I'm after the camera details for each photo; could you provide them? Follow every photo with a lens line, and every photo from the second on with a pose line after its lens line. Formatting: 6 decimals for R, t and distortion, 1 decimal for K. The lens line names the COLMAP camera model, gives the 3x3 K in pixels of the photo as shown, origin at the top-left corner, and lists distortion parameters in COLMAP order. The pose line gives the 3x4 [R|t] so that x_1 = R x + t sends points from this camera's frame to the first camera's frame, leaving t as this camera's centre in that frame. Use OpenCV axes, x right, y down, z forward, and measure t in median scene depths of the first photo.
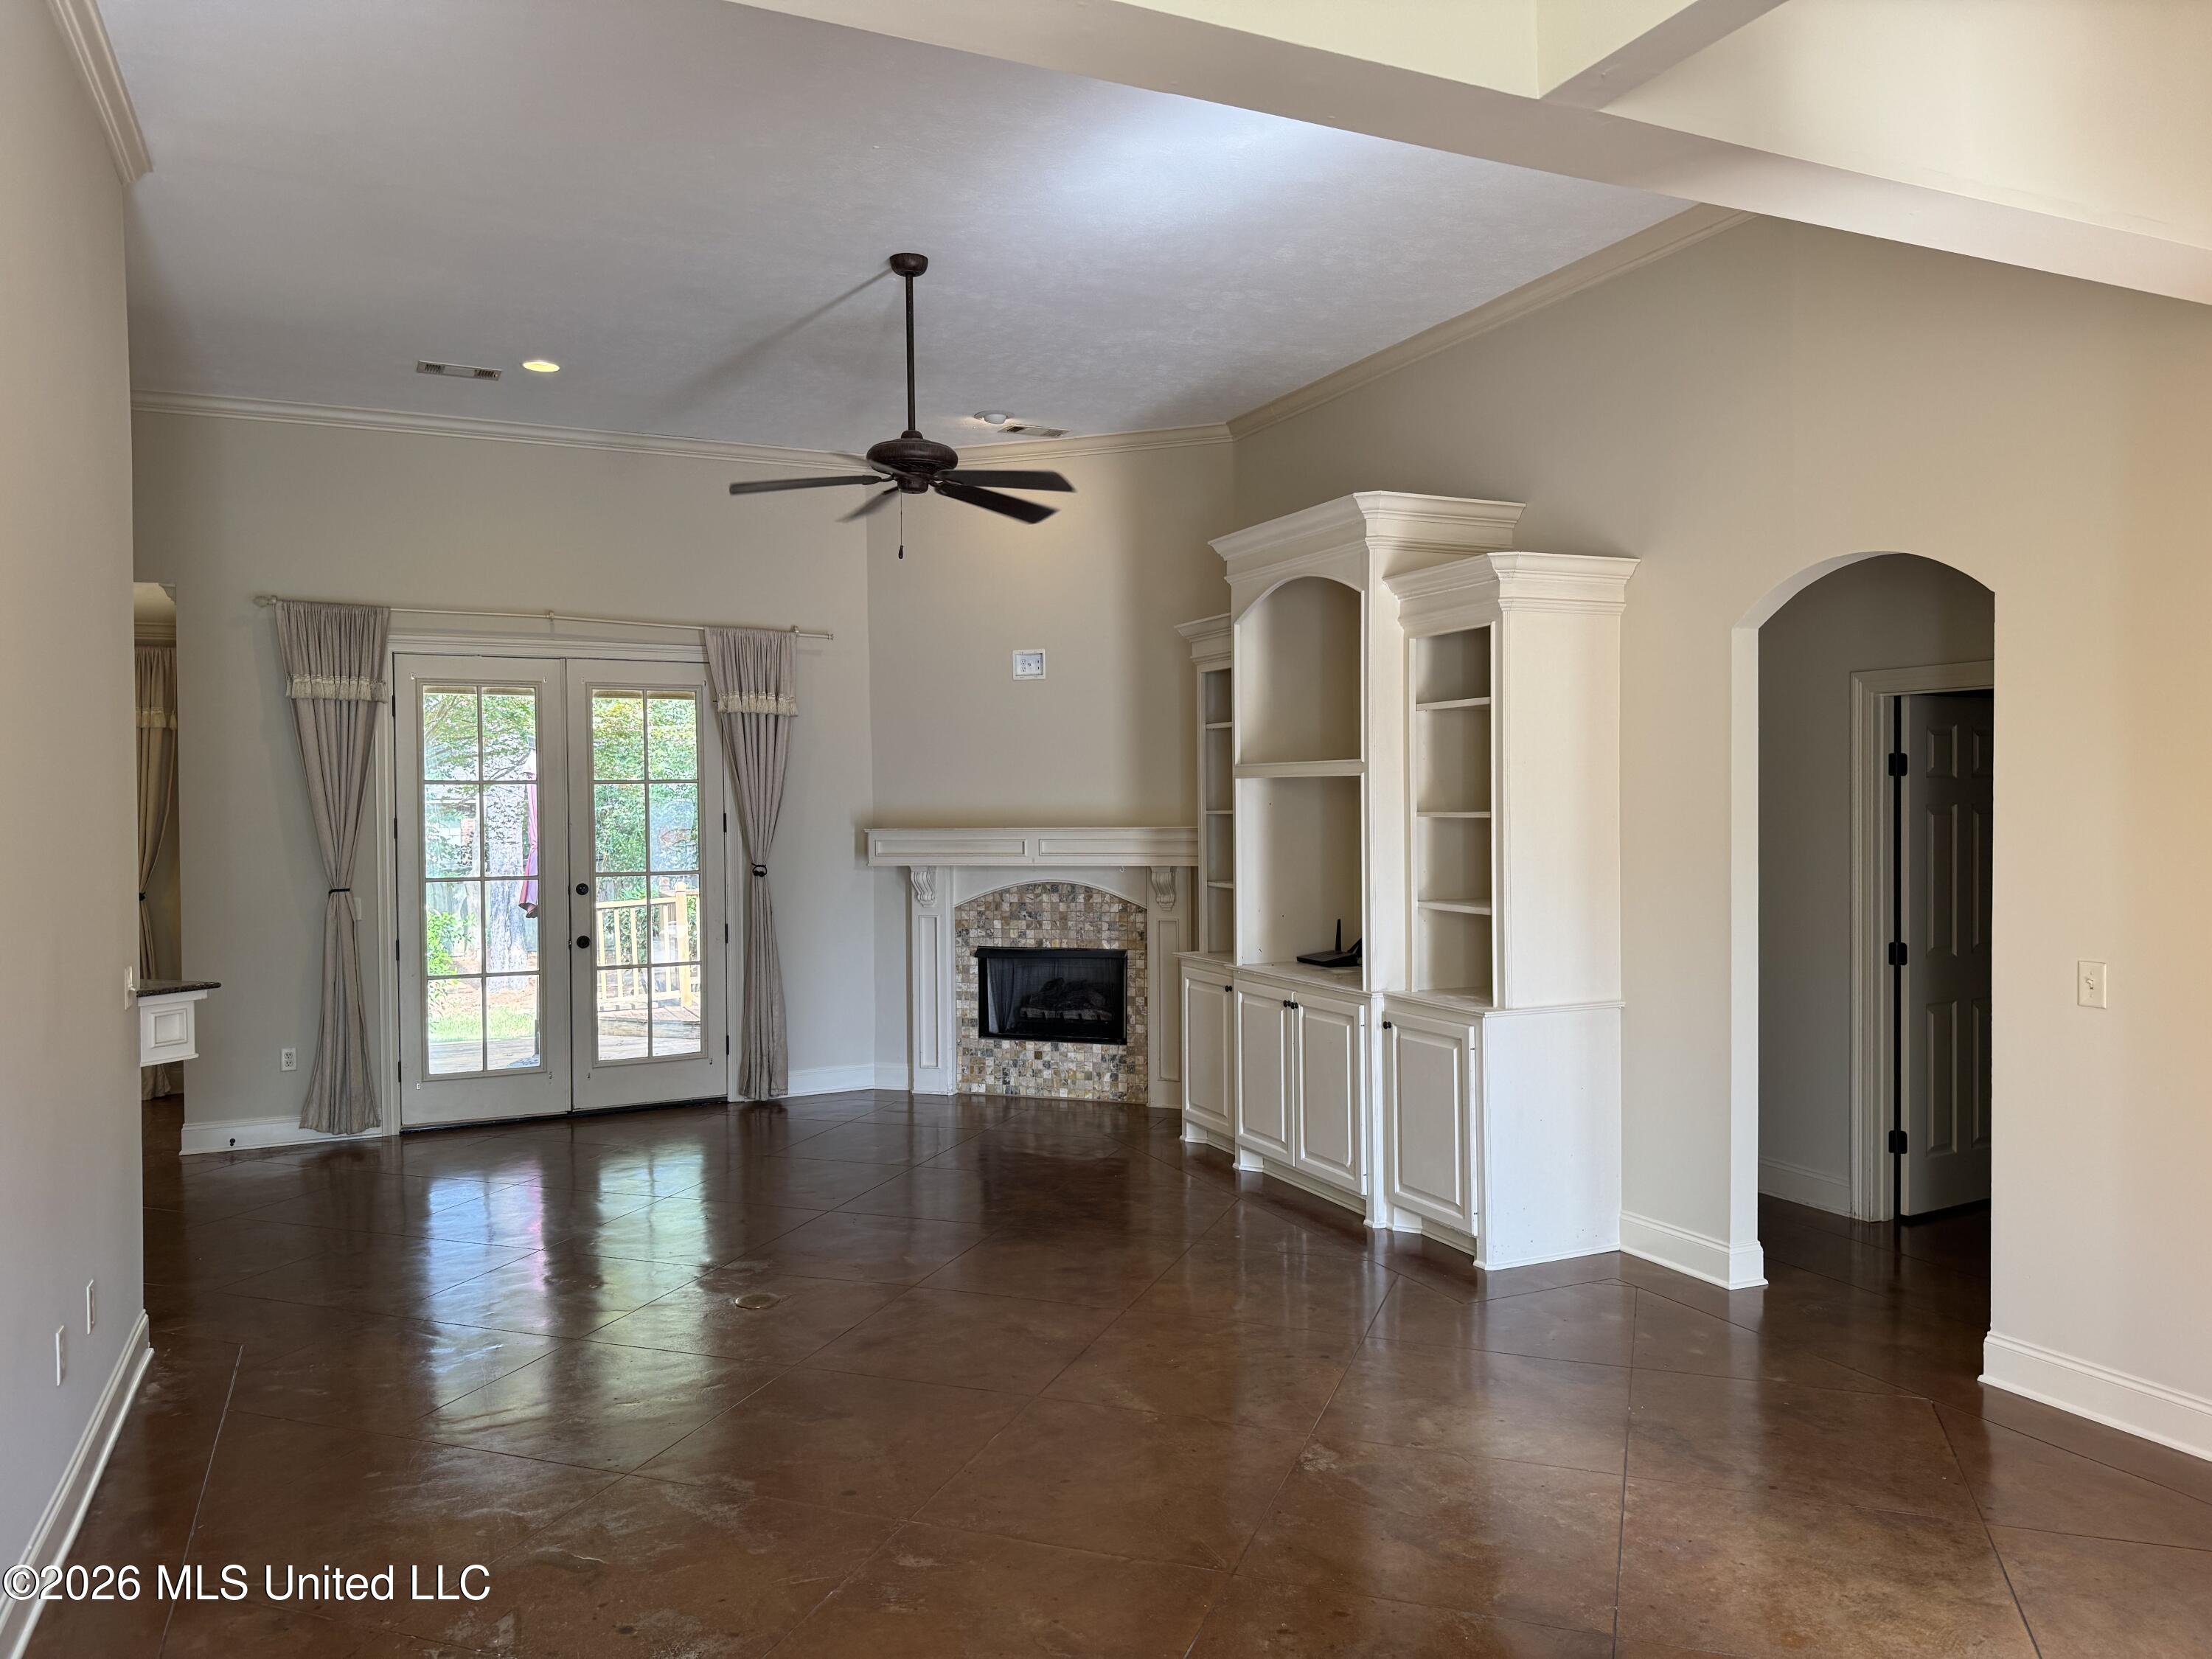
lens RADIAL K [[1555.6, 0, 1116.3], [0, 1555.6, 813.8], [0, 0, 1]] dist [0.028045, -0.040185]
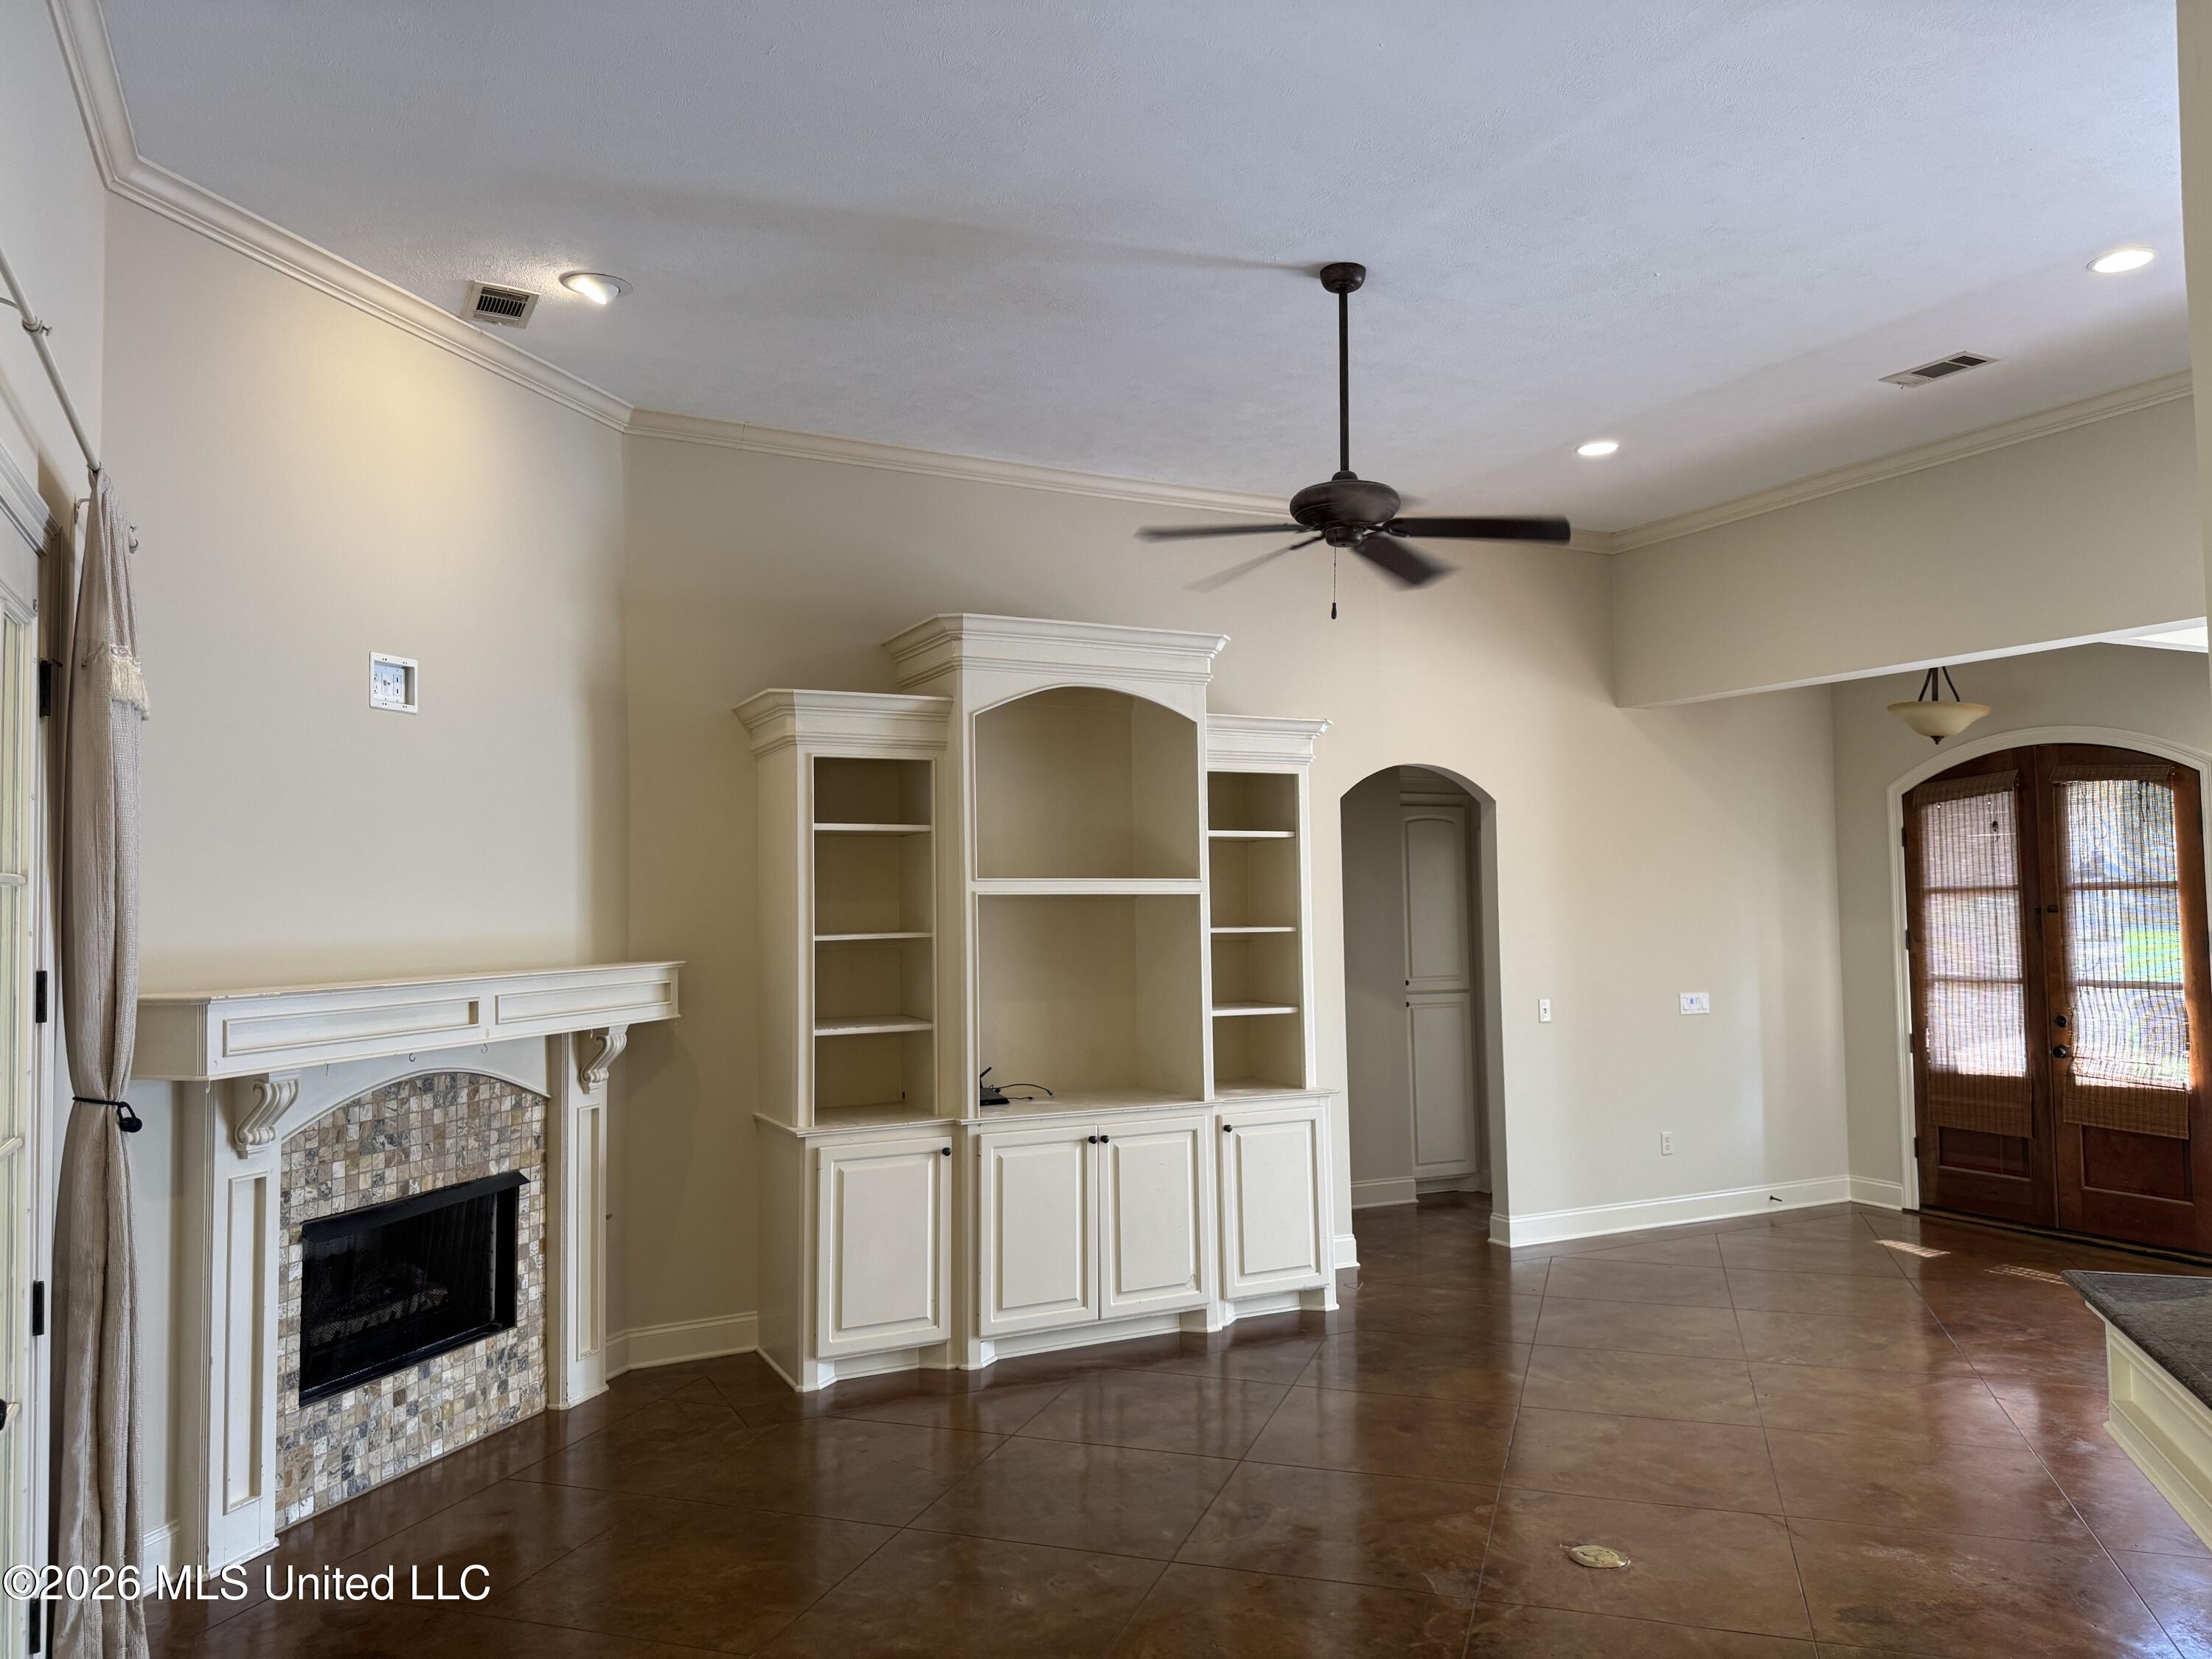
lens RADIAL K [[1555.6, 0, 1115.9], [0, 1555.6, 841.3], [0, 0, 1]] dist [0.028045, -0.040185]
pose [[-0.029136, 0.053837, 0.998125, -0.615329], [0.026416, 0.998241, -0.053073, -0.003604], [-0.999226, 0.024820, -0.030507, 0.762937]]
